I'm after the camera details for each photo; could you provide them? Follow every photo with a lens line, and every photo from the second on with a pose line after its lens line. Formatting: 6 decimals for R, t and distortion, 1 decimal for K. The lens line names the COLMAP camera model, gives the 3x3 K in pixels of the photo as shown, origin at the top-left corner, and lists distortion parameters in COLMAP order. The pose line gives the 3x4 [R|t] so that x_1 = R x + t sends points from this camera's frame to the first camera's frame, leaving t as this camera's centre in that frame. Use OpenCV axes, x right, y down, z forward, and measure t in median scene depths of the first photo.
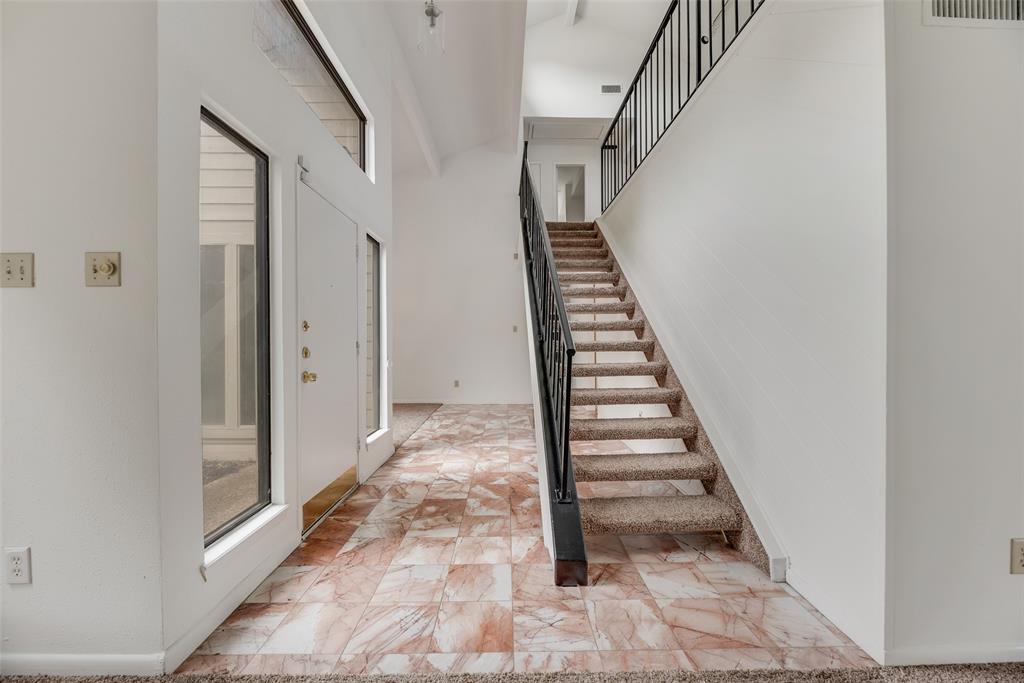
lens RADIAL K [[427.2, 0, 513.0], [0, 427.2, 342.8], [0, 0, 1]] dist [-0.001155, -0.000193]
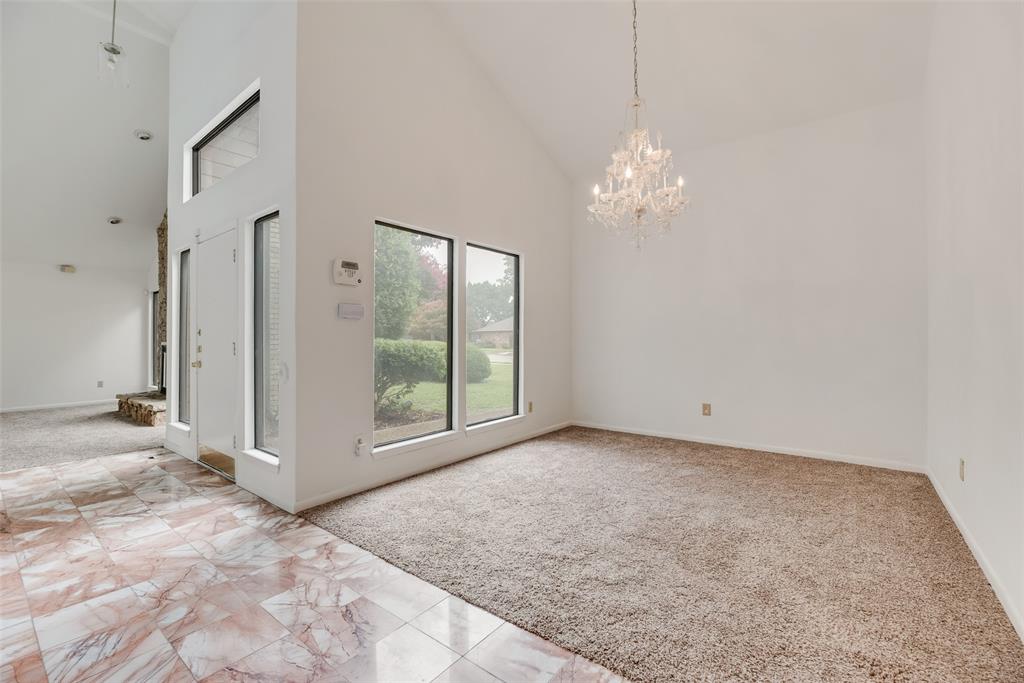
lens RADIAL K [[427.2, 0, 512.7], [0, 427.2, 338.7], [0, 0, 1]] dist [-0.001155, -0.000193]
pose [[-0.627353, 0.004608, -0.778721, 0.021106], [0.006811, 0.999977, 0.000430, -0.010042], [0.778705, -0.005034, -0.627370, 2.129914]]
